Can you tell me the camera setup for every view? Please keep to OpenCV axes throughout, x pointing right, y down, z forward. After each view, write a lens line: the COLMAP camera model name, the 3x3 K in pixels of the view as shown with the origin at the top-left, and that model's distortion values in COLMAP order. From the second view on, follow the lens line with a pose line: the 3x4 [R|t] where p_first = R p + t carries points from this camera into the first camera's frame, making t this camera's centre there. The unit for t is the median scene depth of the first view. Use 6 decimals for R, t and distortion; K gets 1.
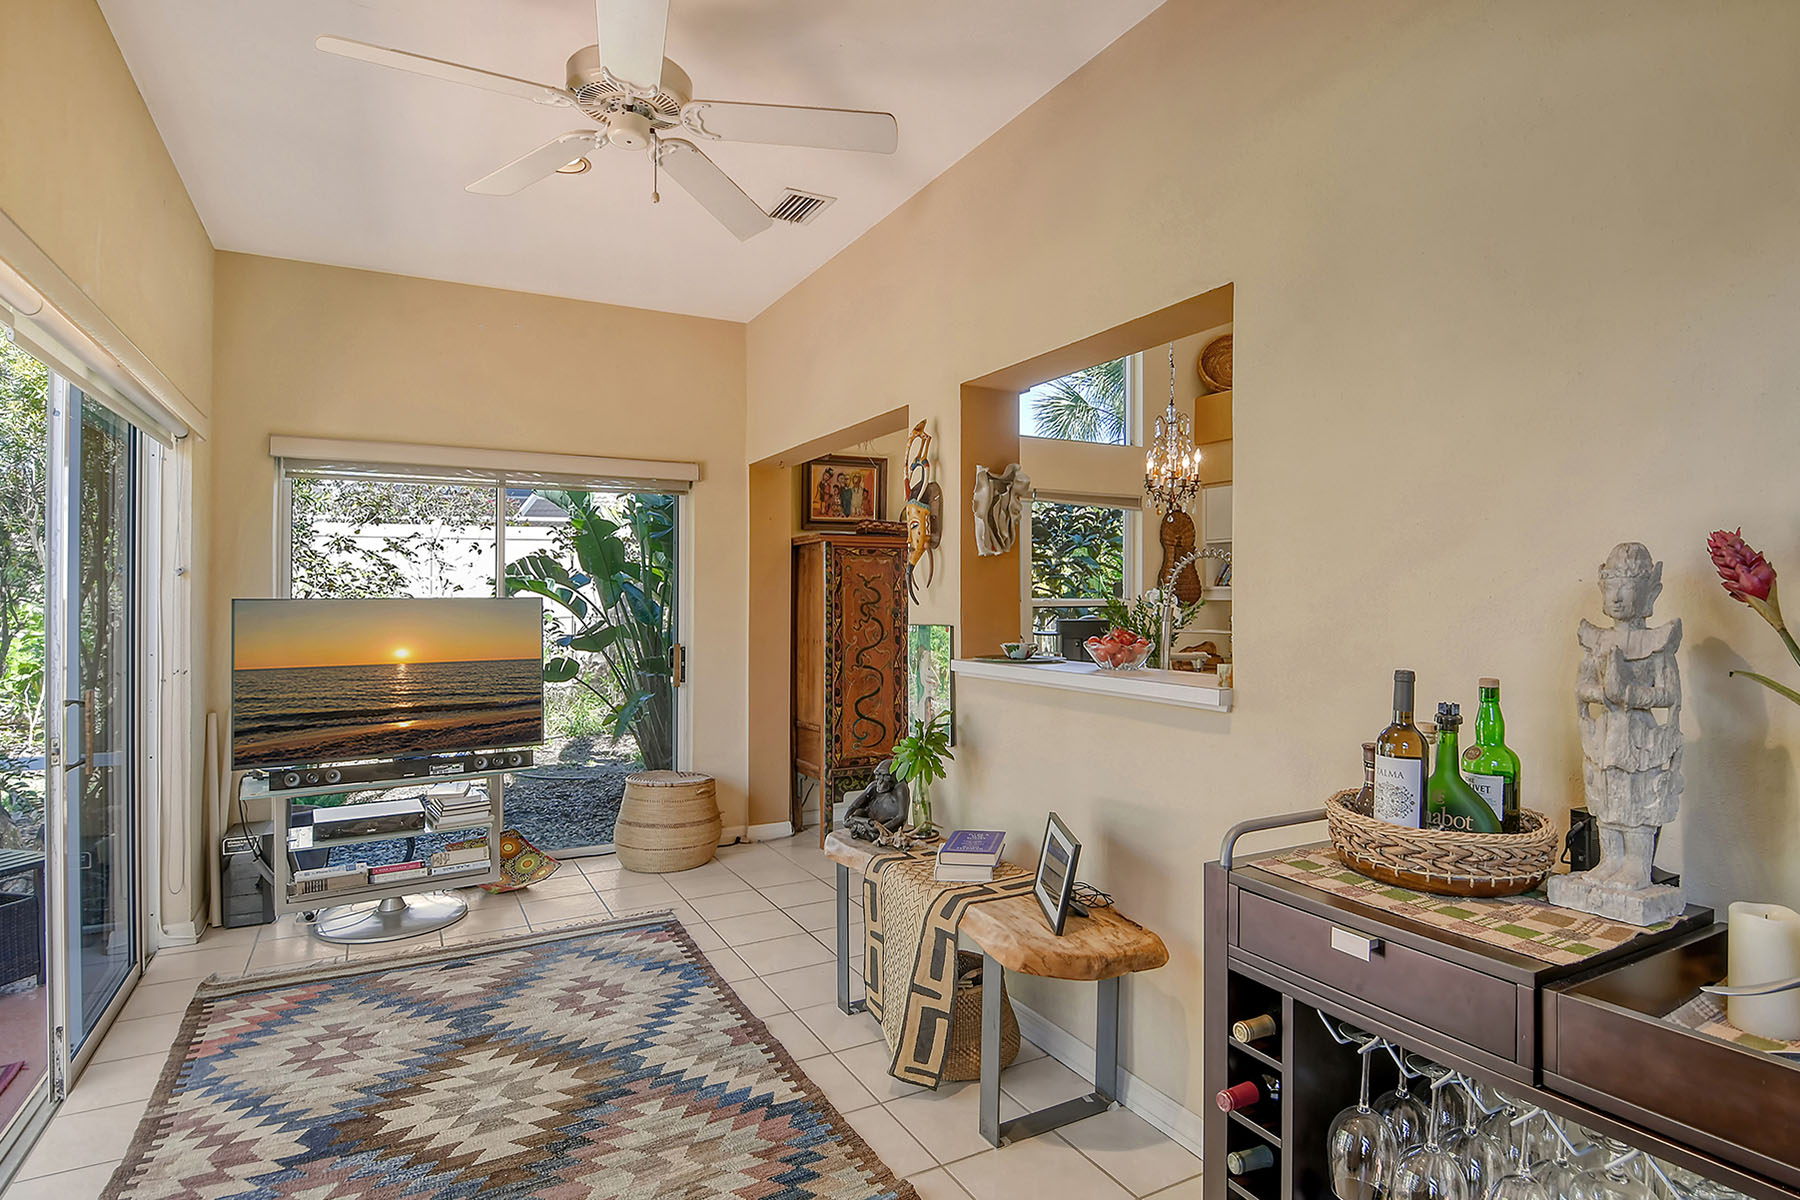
lens RADIAL K [[955.4, 0, 926.8], [0, 955.4, 596.7], [0, 0, 1]] dist [0.012772, -0.021730]
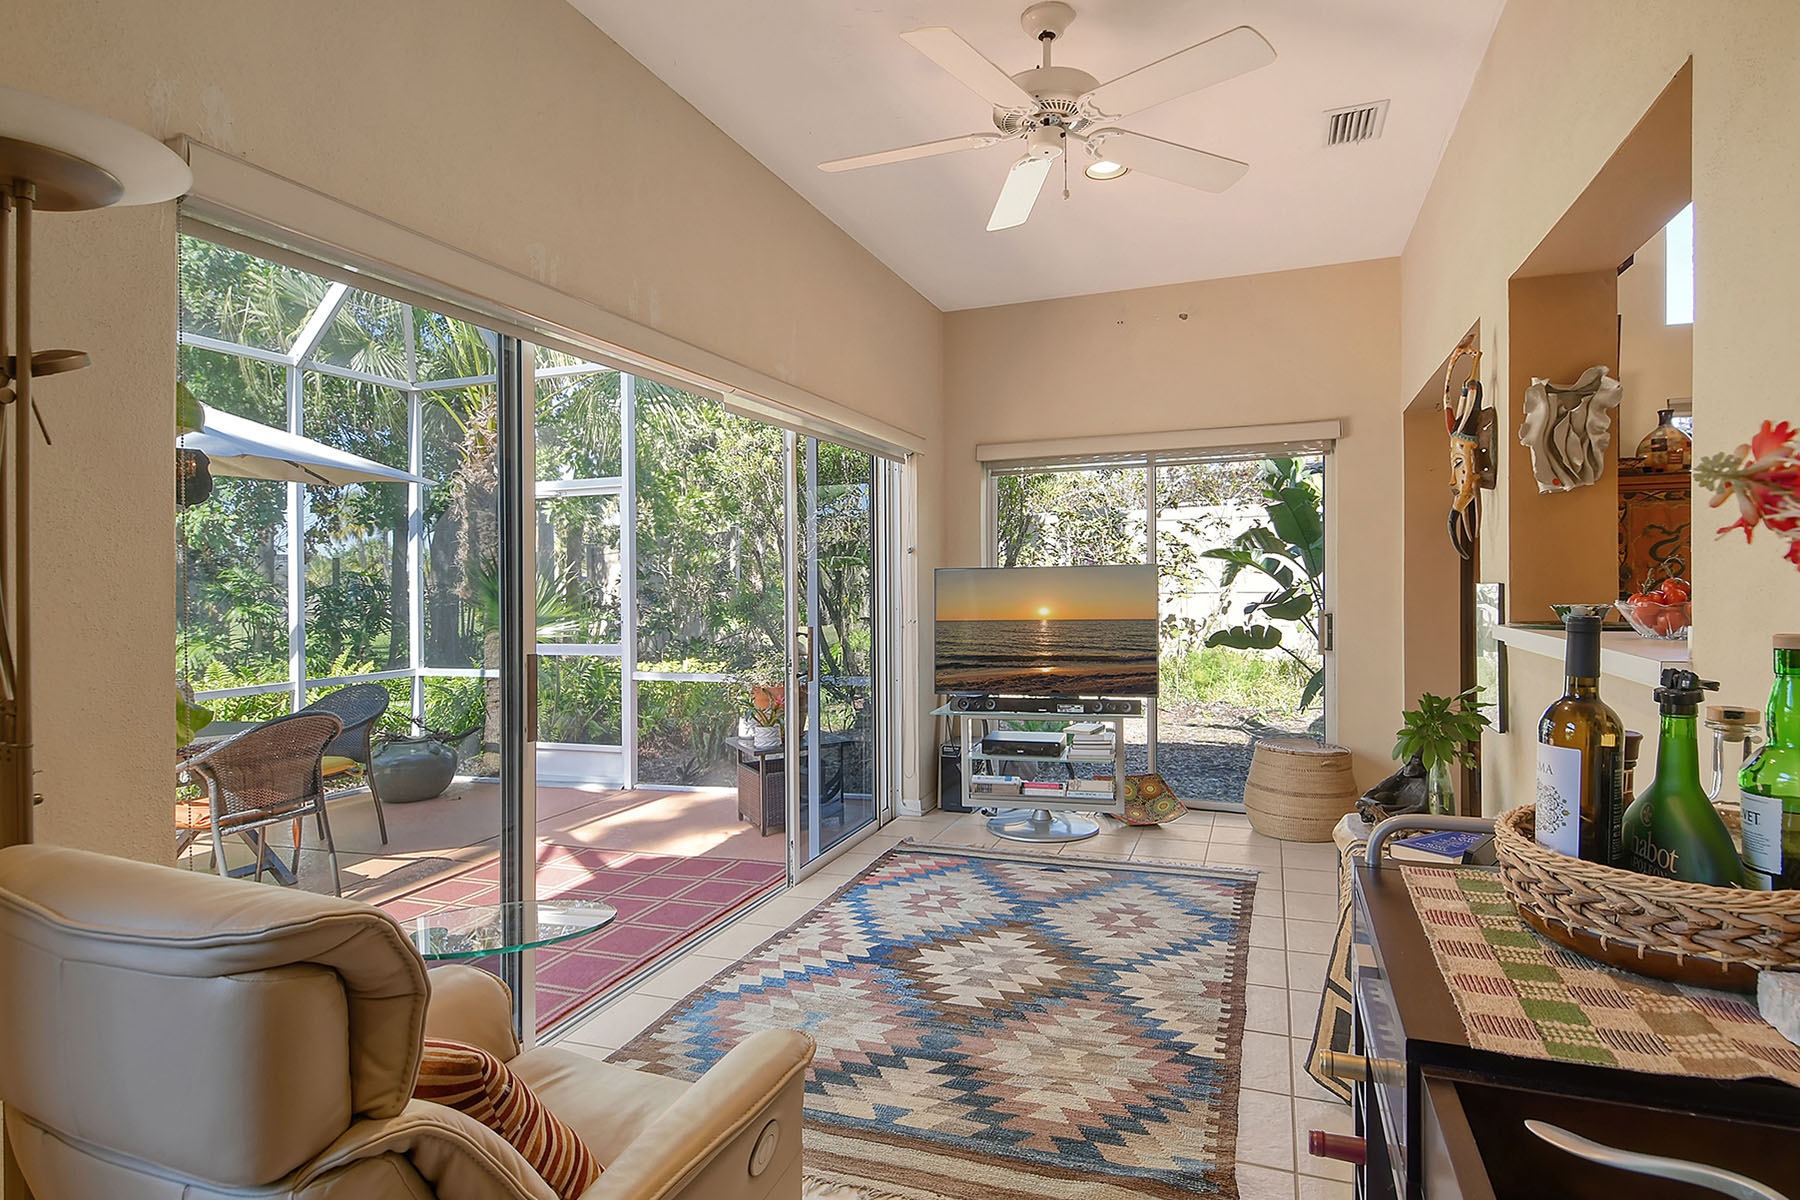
lens RADIAL K [[955.4, 0, 912.5], [0, 955.4, 588.5], [0, 0, 1]] dist [0.012772, -0.021730]
pose [[0.649835, -0.002464, -0.760071, 0.334827], [0.014248, 0.999859, 0.008940, 0.022034], [0.759942, -0.016639, 0.649778, 0.105803]]
